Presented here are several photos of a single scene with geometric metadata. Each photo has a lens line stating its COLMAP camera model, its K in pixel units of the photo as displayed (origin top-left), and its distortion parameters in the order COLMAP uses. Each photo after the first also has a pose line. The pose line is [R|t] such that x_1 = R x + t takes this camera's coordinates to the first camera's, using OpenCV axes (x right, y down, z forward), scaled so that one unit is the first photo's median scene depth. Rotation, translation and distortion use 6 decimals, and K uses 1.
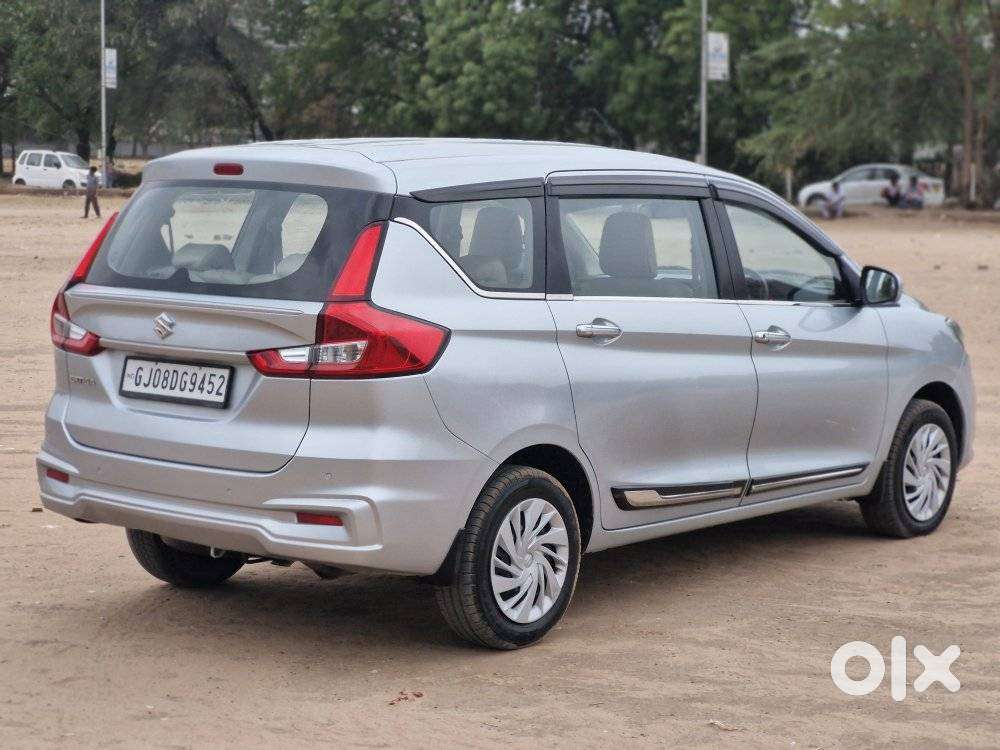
lens RADIAL K [[2111.3, 0, 500.0], [0, 2111.3, 375.0], [0, 0, 1]] dist [0.043440, 1.853844]
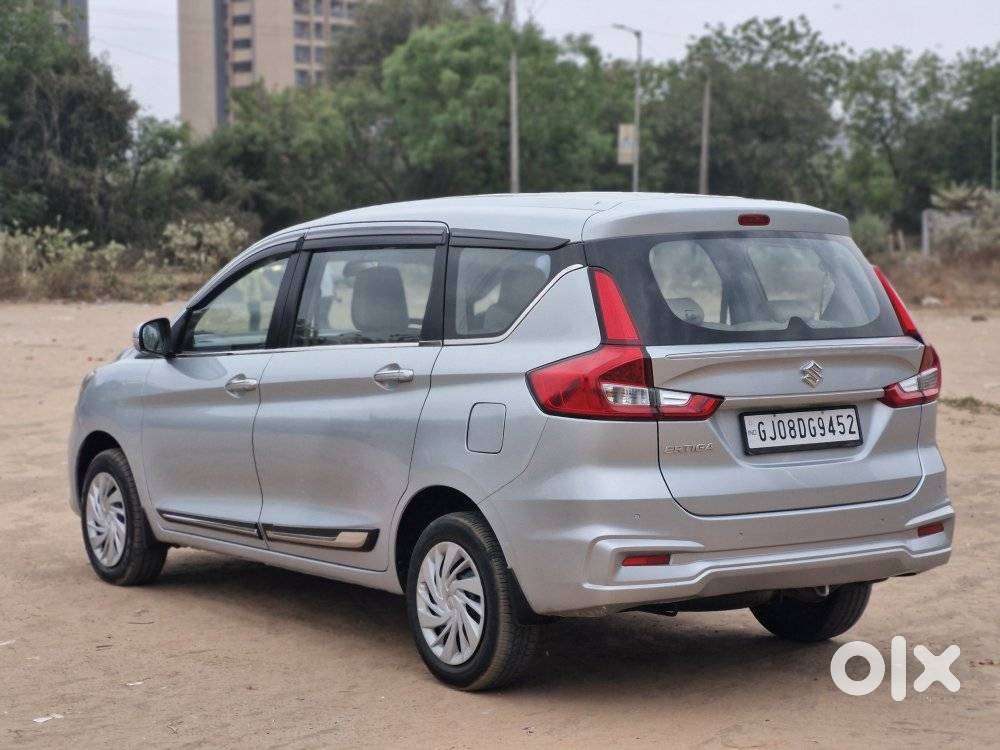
lens RADIAL K [[2055.2, 0, 500.0], [0, 2055.2, 375.0], [0, 0, 1]] dist [0.022726, 7.429361]
pose [[0.265539, -0.082243, 0.960586, -1.139185], [0.104469, 0.992943, 0.056135, -0.093292], [-0.958423, 0.085445, 0.272256, 0.869274]]
